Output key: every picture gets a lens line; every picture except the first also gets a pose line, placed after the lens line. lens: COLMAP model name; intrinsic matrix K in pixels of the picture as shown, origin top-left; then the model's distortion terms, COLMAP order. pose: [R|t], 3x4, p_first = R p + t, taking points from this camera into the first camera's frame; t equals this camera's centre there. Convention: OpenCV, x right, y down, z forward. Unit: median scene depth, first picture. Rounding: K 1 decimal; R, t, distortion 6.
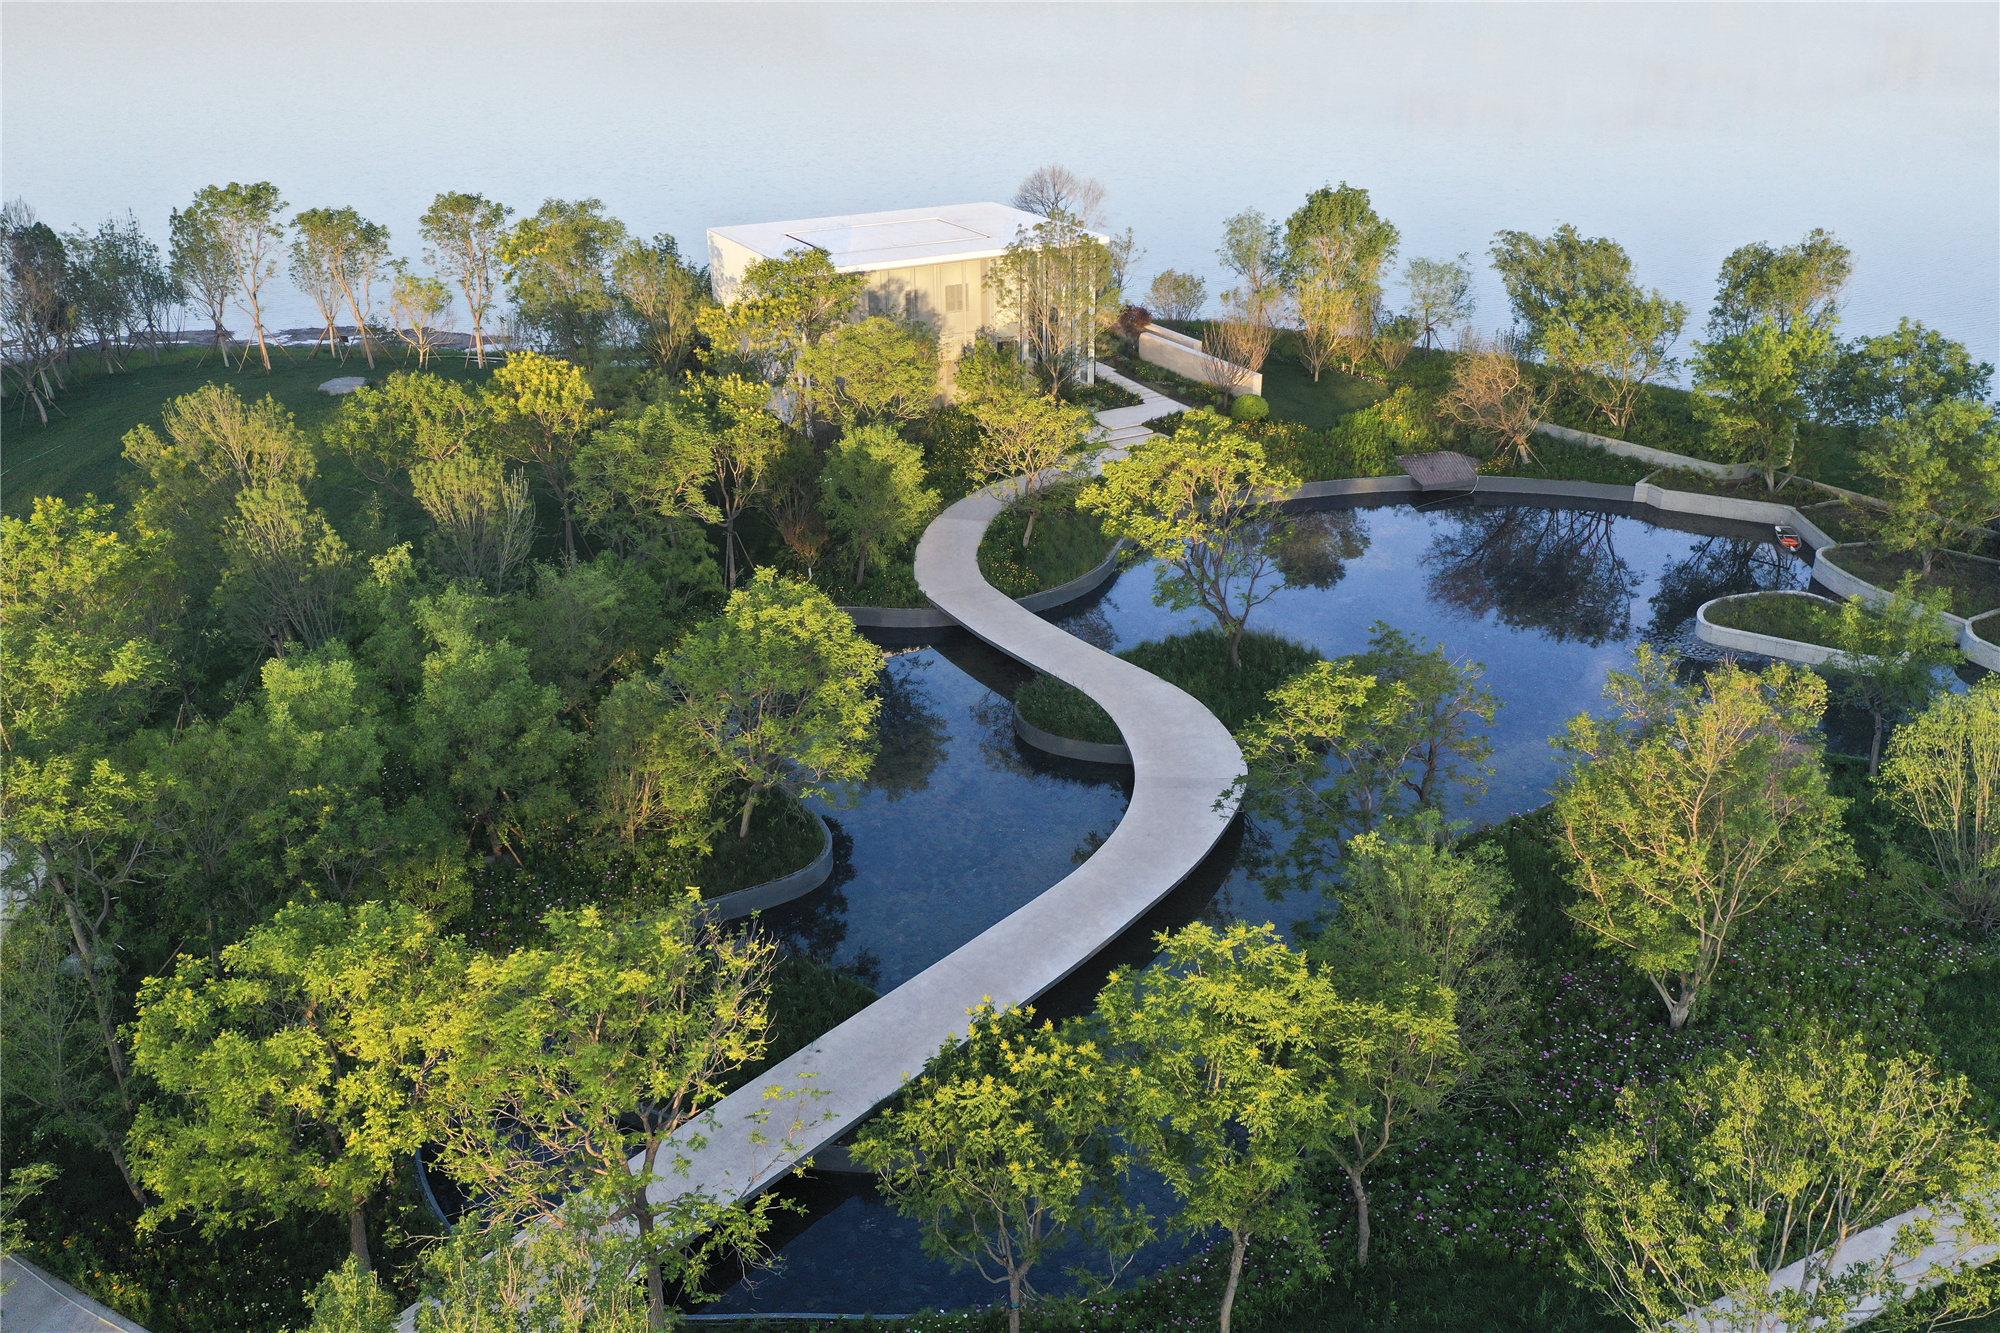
lens RADIAL K [[1540.9, 0, 997.8], [0, 1540.9, 659.7], [0, 0, 1]] dist [0.005131, -0.000932]
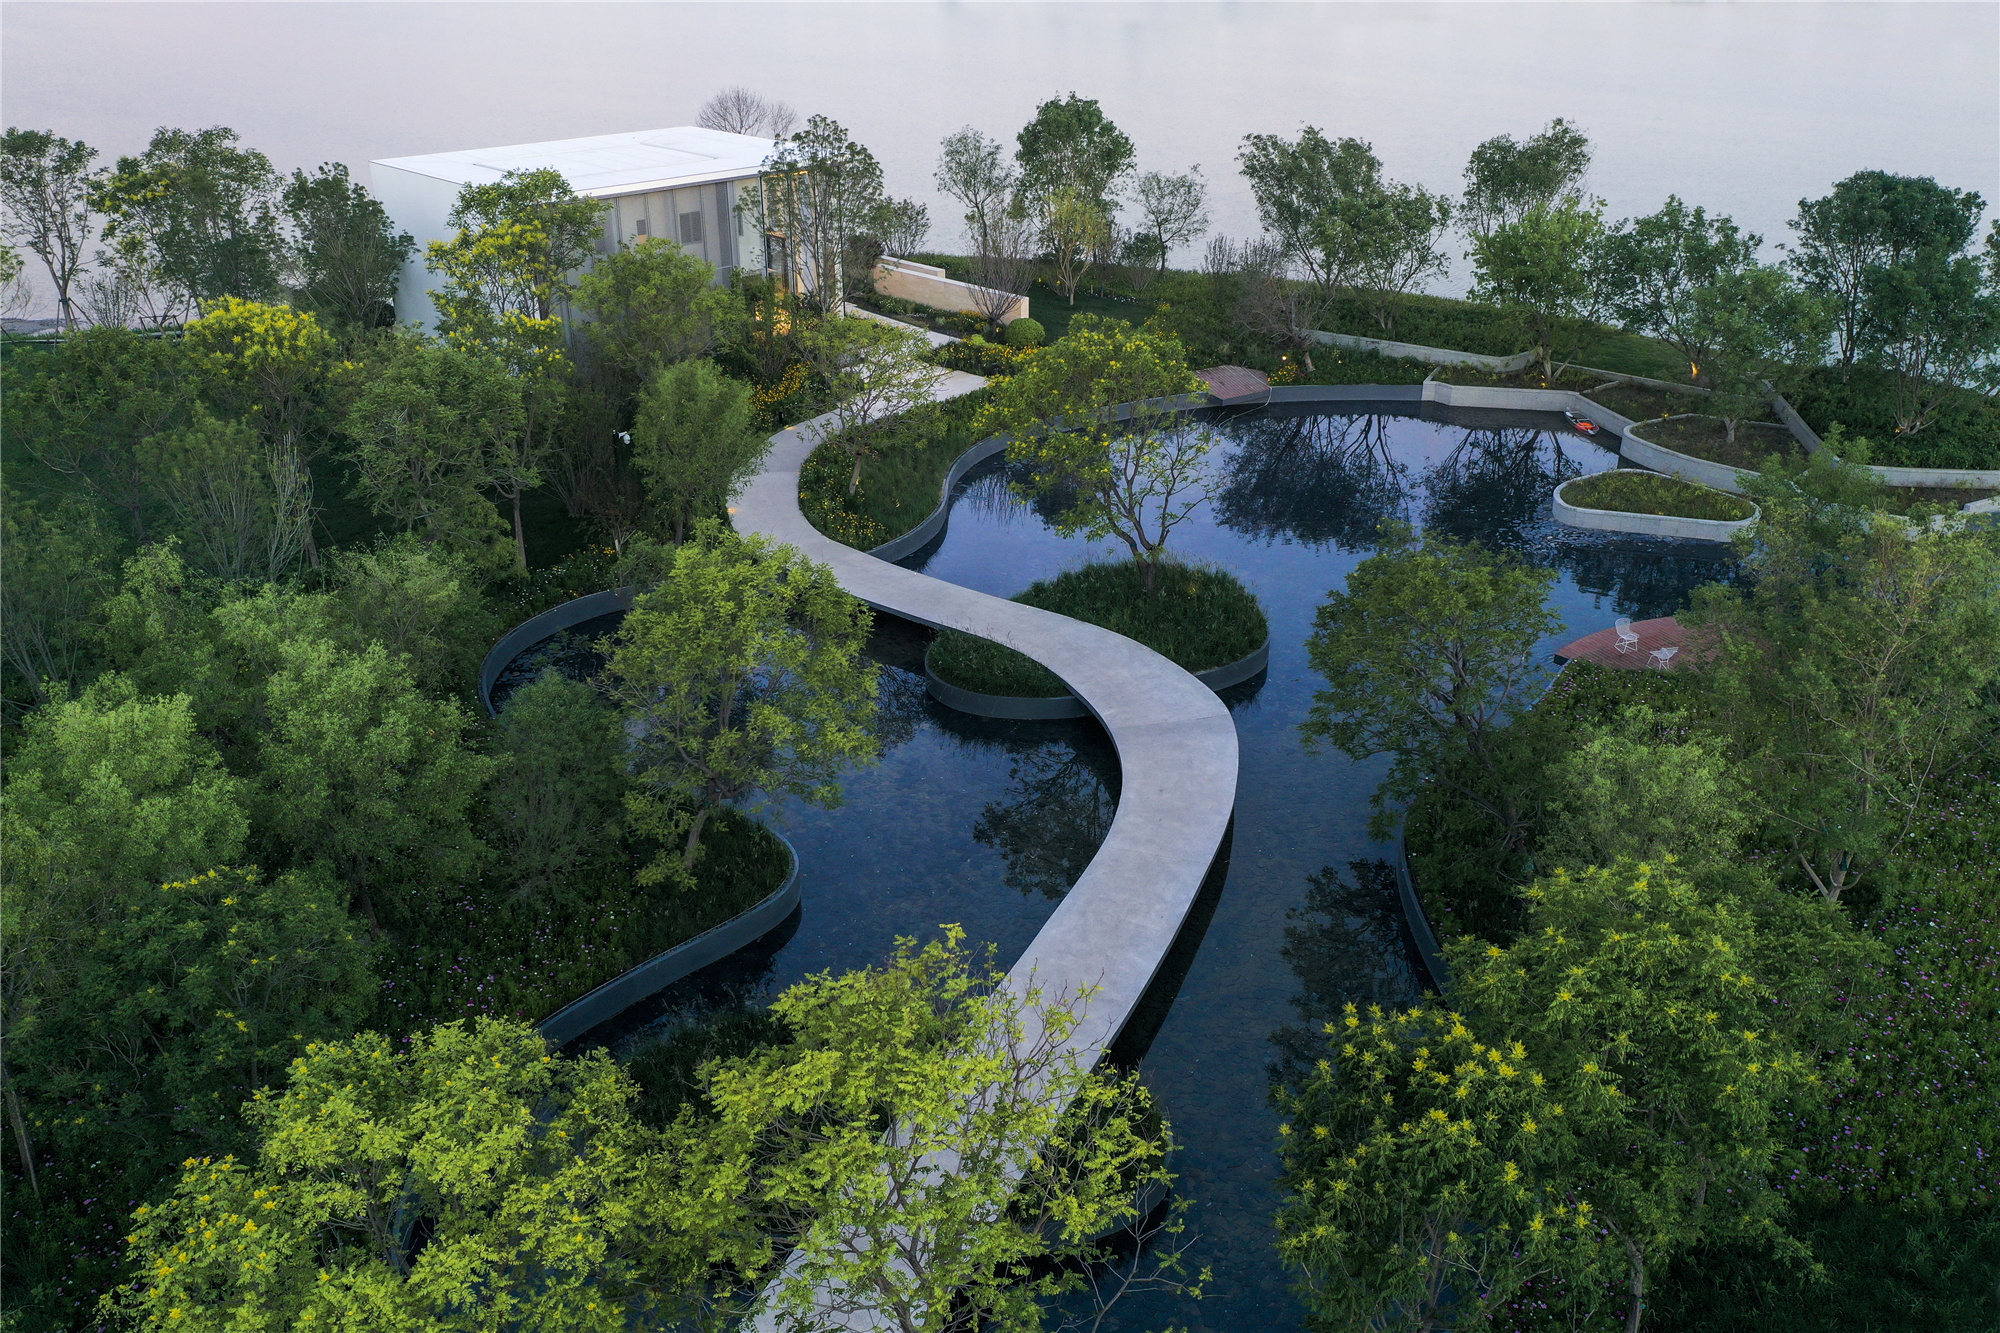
lens RADIAL K [[1540.9, 0, 1002.9], [0, 1540.9, 673.9], [0, 0, 1]] dist [0.005131, -0.000932]
pose [[0.959194, -0.117309, 0.257266, -0.117150], [0.110745, 0.993047, 0.039908, 0.002594], [-0.260159, -0.009788, 0.965516, 0.105572]]
